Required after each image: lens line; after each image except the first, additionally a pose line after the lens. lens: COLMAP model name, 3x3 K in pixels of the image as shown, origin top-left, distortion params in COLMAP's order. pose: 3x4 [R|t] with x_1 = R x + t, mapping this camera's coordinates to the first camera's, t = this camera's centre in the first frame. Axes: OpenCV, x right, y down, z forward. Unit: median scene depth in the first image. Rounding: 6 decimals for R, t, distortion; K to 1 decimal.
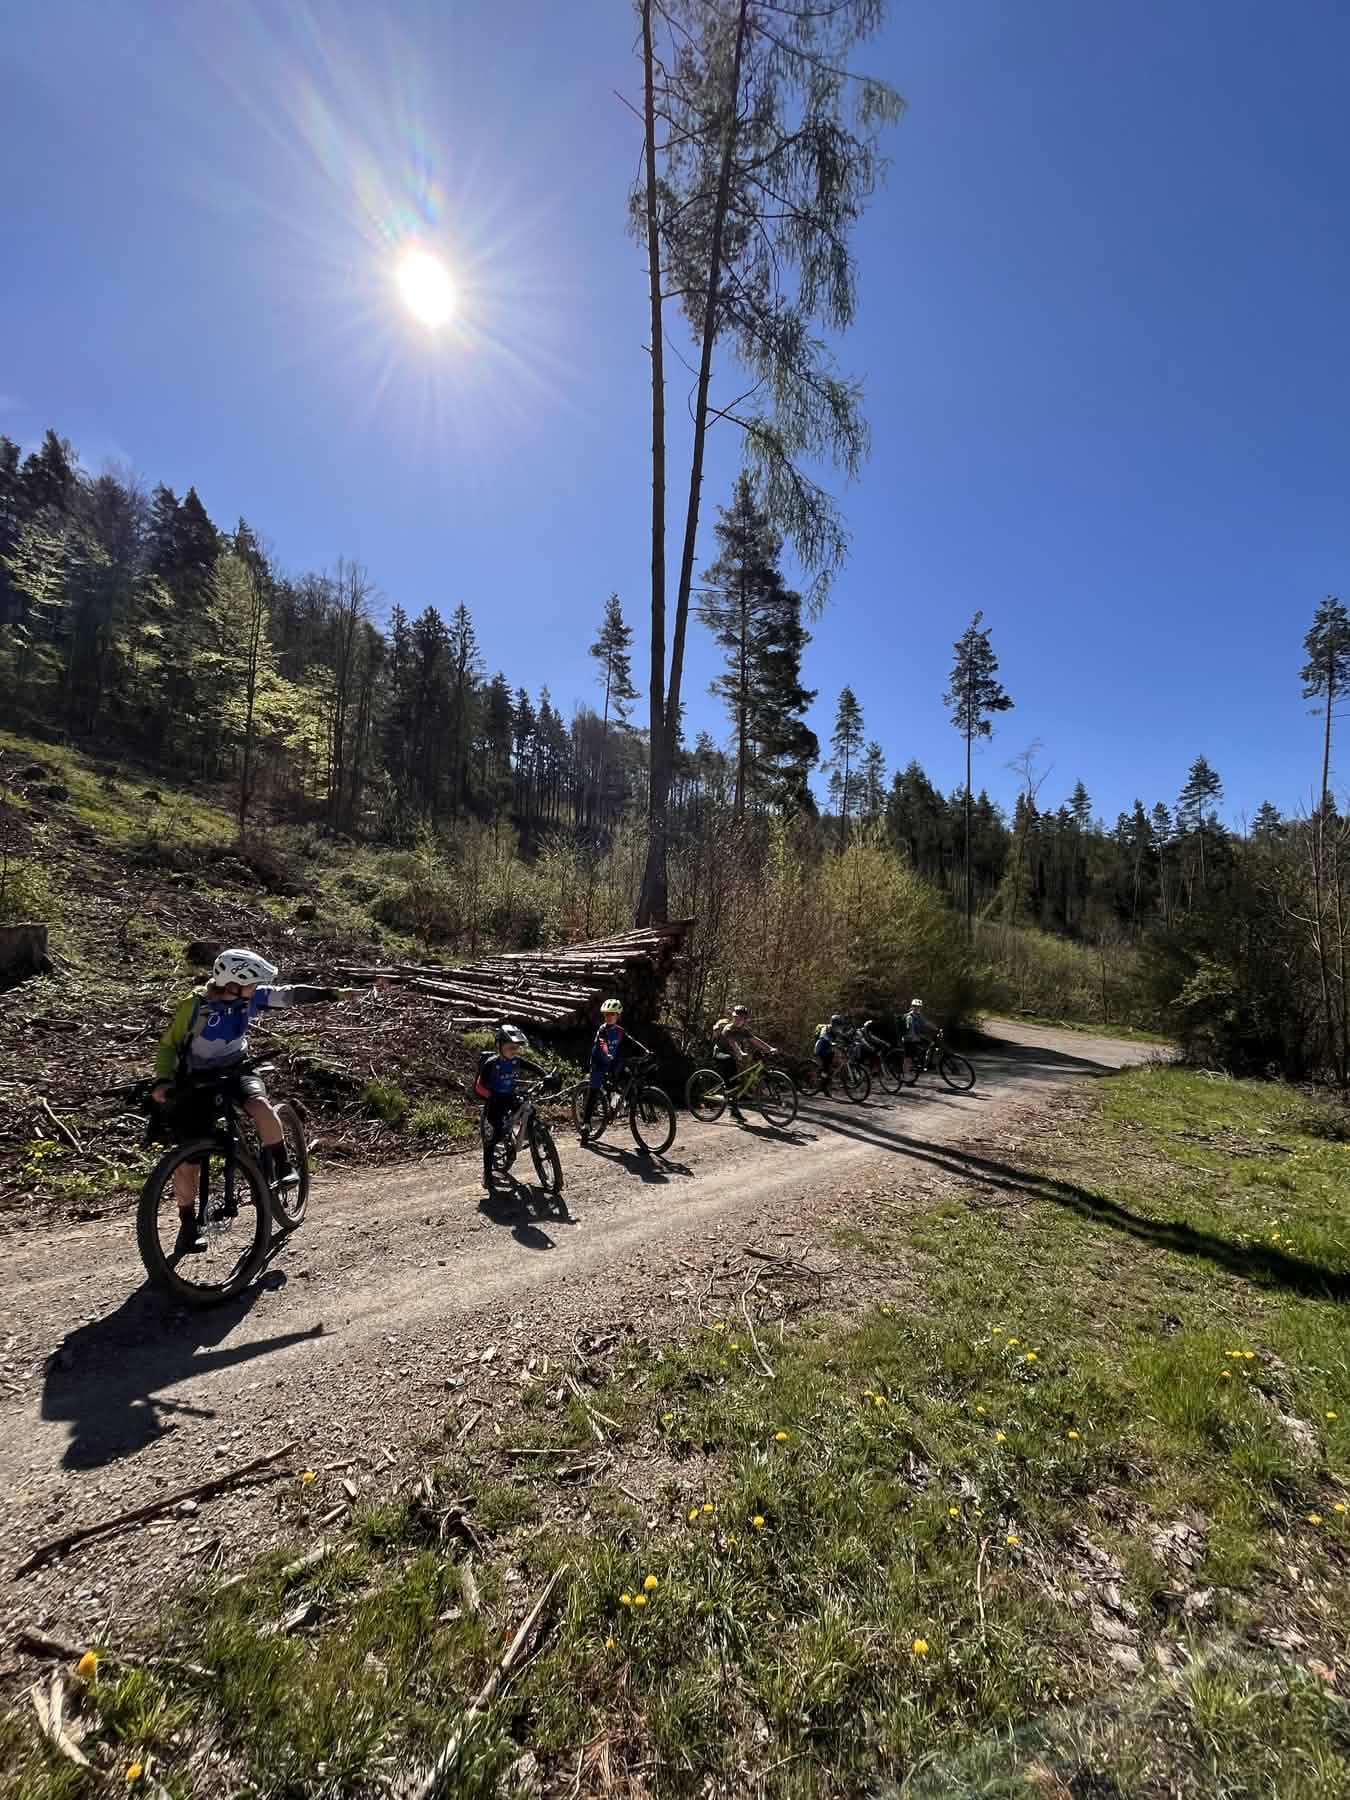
lens RADIAL K [[723.9, 0, 678.1], [0, 723.9, 895.8], [0, 0, 1]] dist [-0.001937, 0.000080]
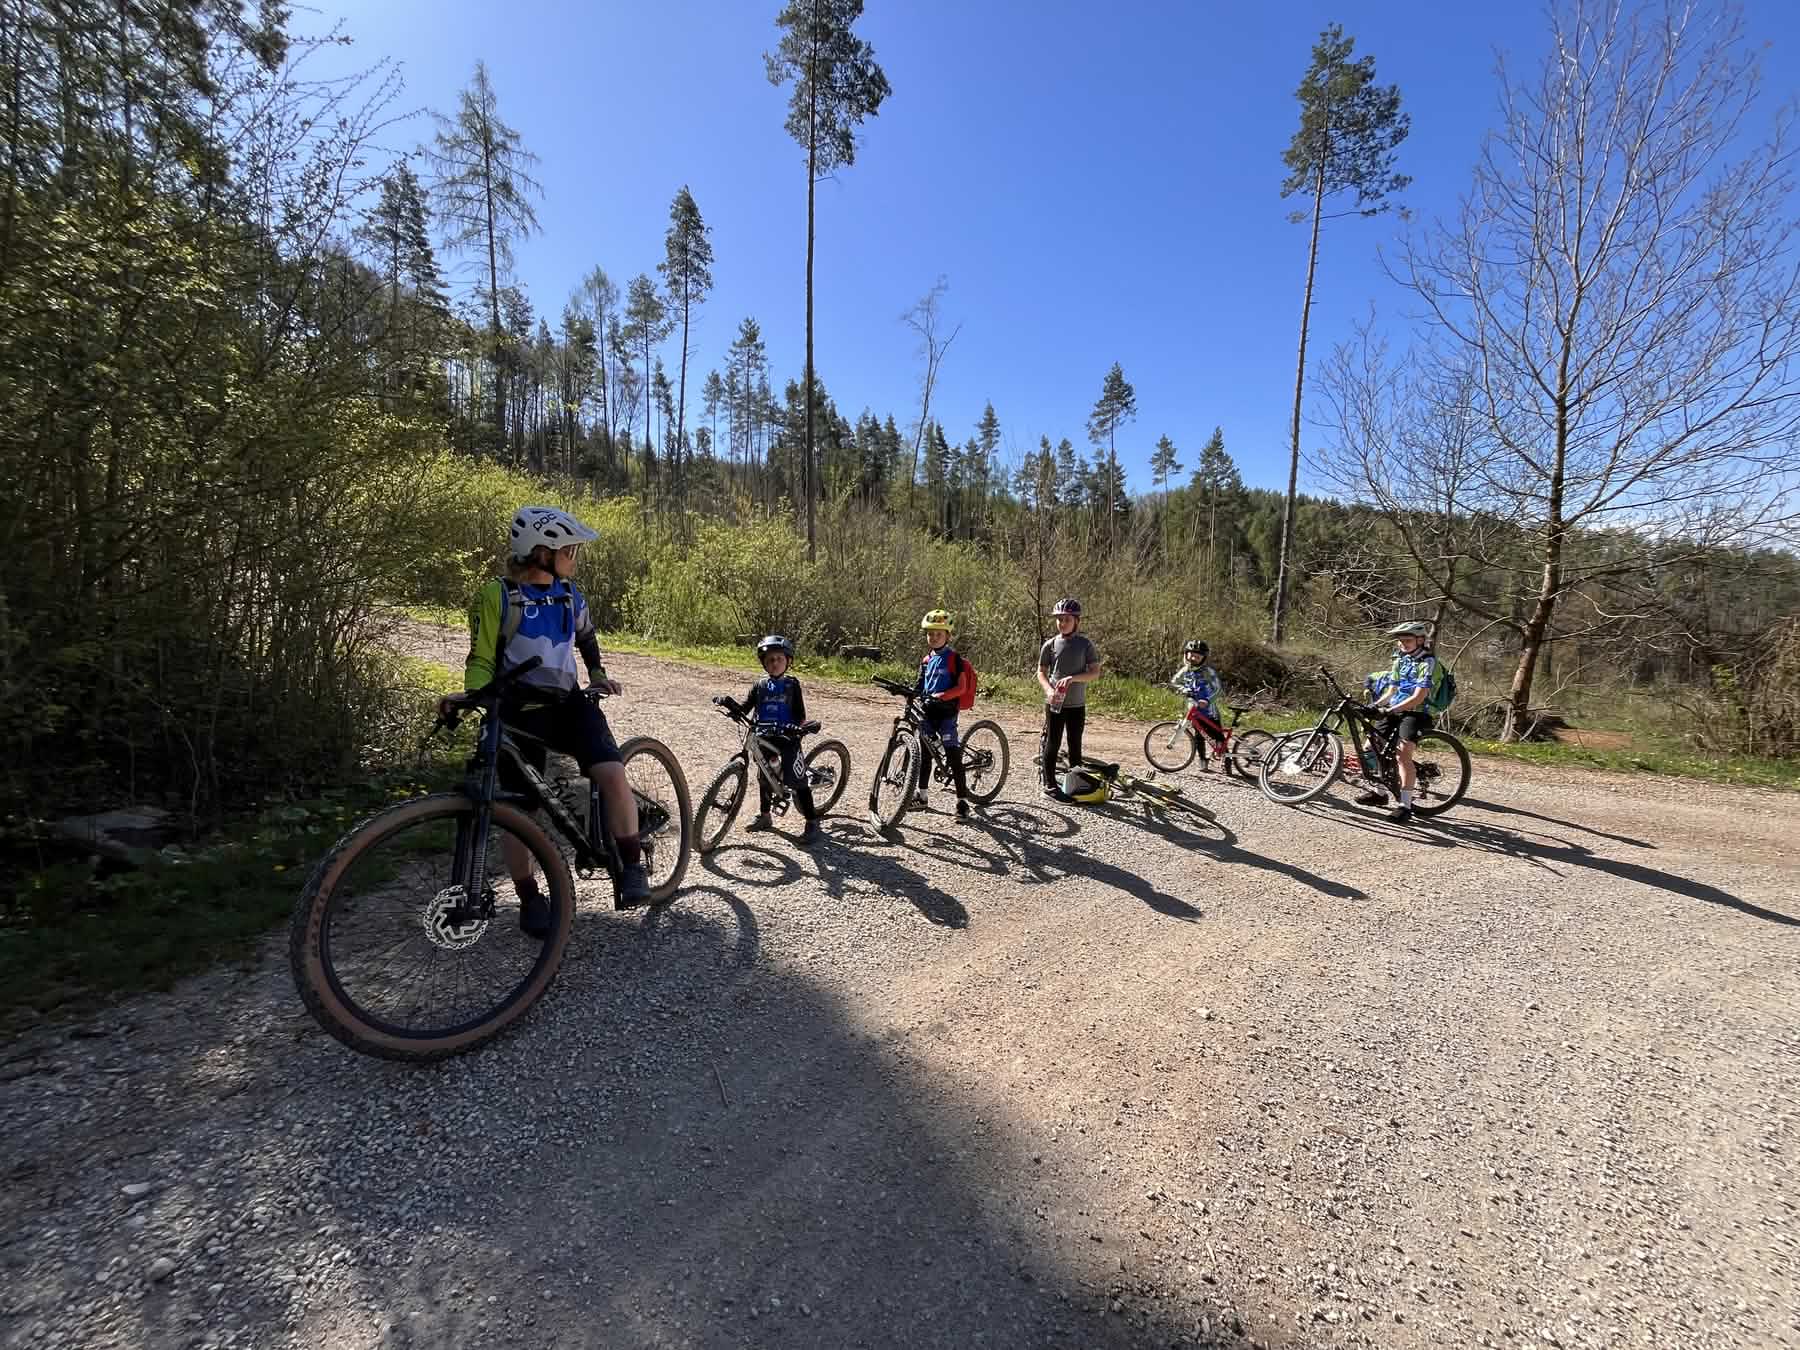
lens RADIAL K [[723.9, 0, 897.3], [0, 723.9, 670.1], [0, 0, 1]] dist [-0.001937, 0.000080]
pose [[0.925765, -0.043429, 0.375597, 0.753814], [-0.010926, 0.989894, 0.141389, 0.247432], [-0.377942, -0.134997, 0.915935, 1.368361]]
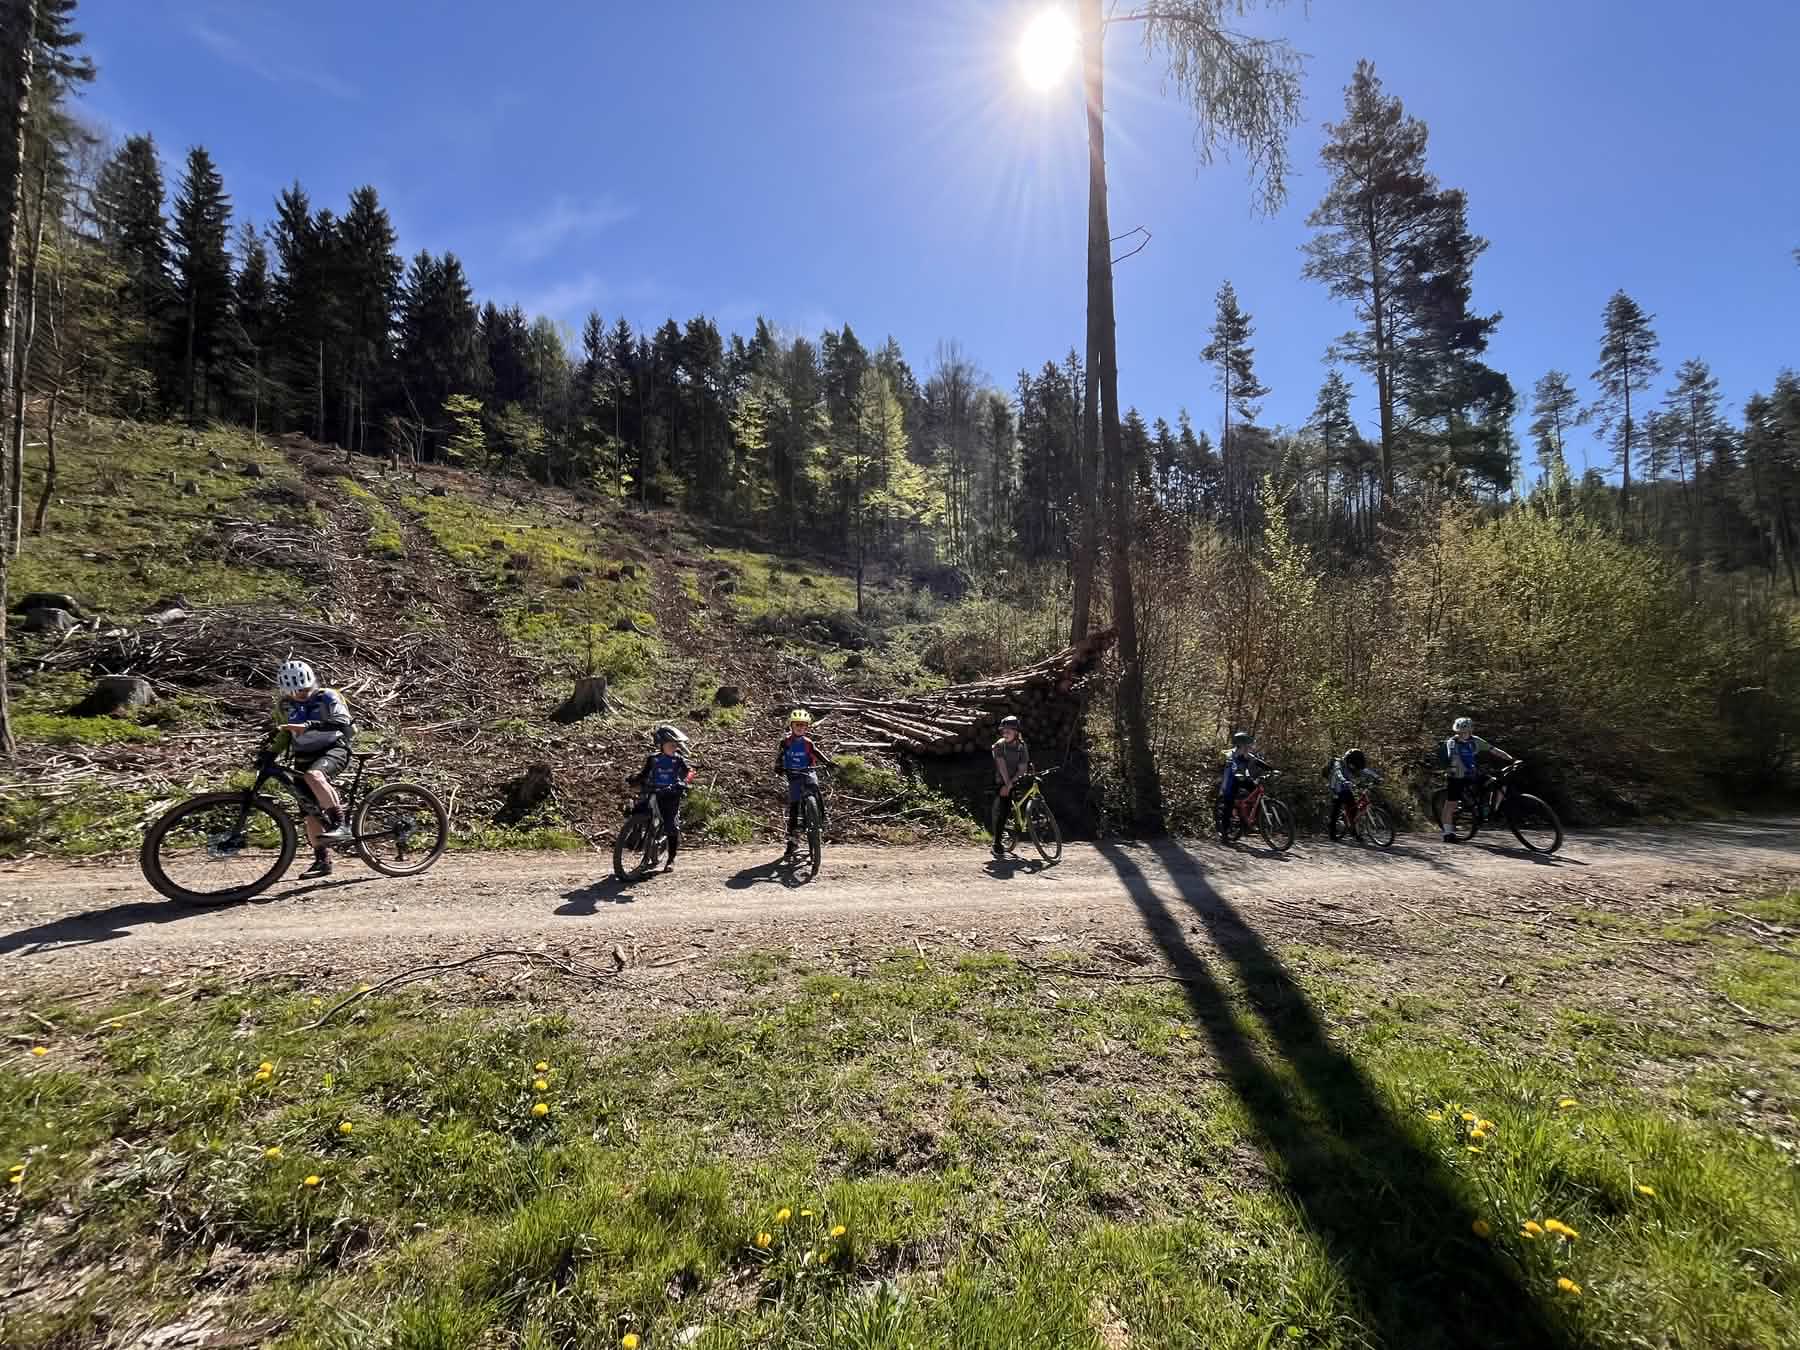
lens RADIAL K [[723.9, 0, 899.7], [0, 723.9, 671.2], [0, 0, 1]] dist [-0.001937, 0.000080]
pose [[0.819586, -0.064824, -0.569277, 0.202996], [0.085762, 0.996265, 0.010025, 0.034259], [0.566501, -0.057039, 0.822085, 0.100461]]
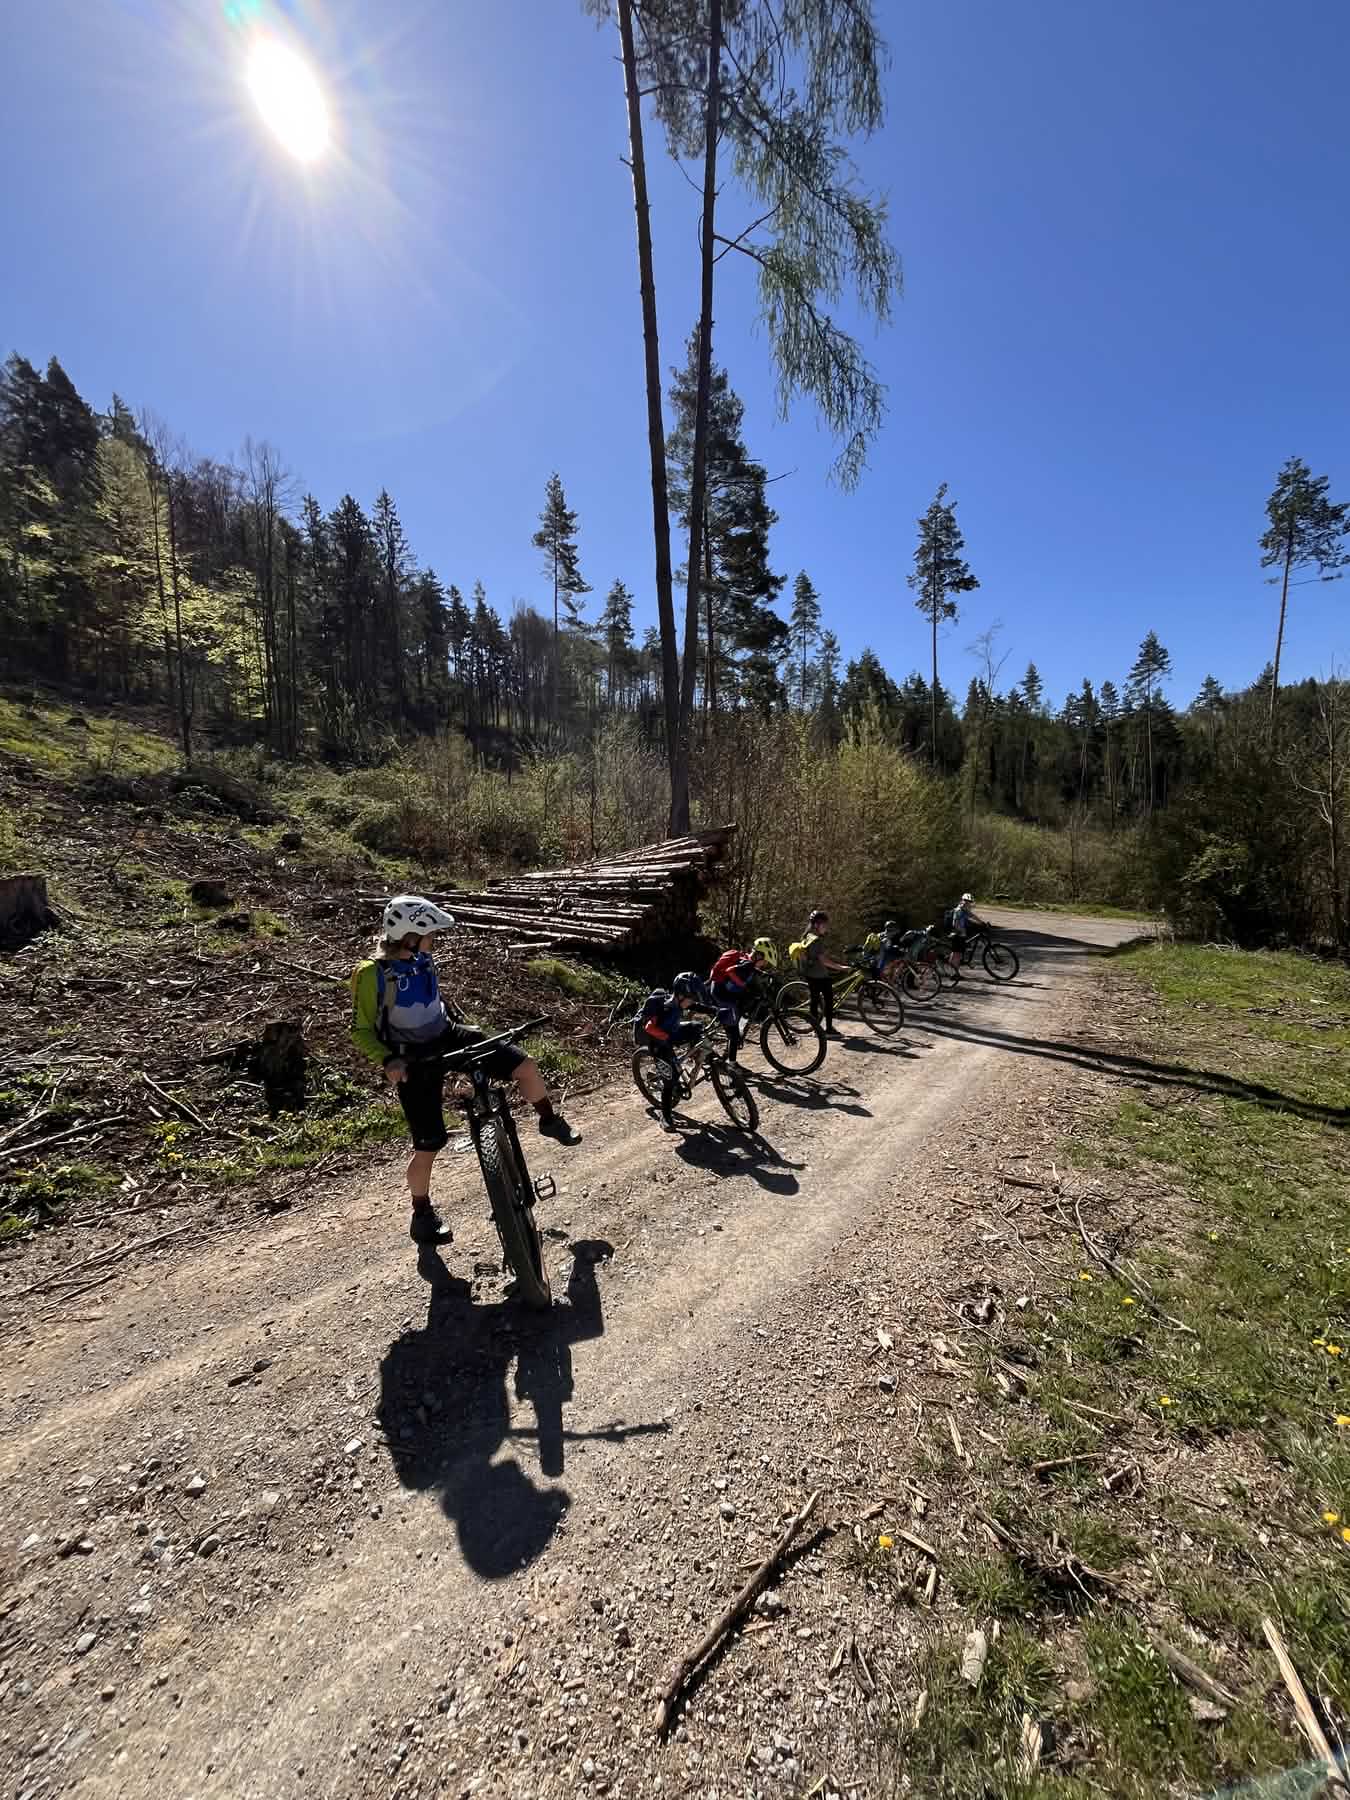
lens RADIAL K [[723.9, 0, 677.9], [0, 723.9, 895.9], [0, 0, 1]] dist [-0.001937, 0.000080]
pose [[0.996187, -0.062599, 0.060768, -0.078695], [0.053965, 0.989433, 0.134575, -0.006242], [-0.068551, -0.130782, 0.989038, 0.030187]]
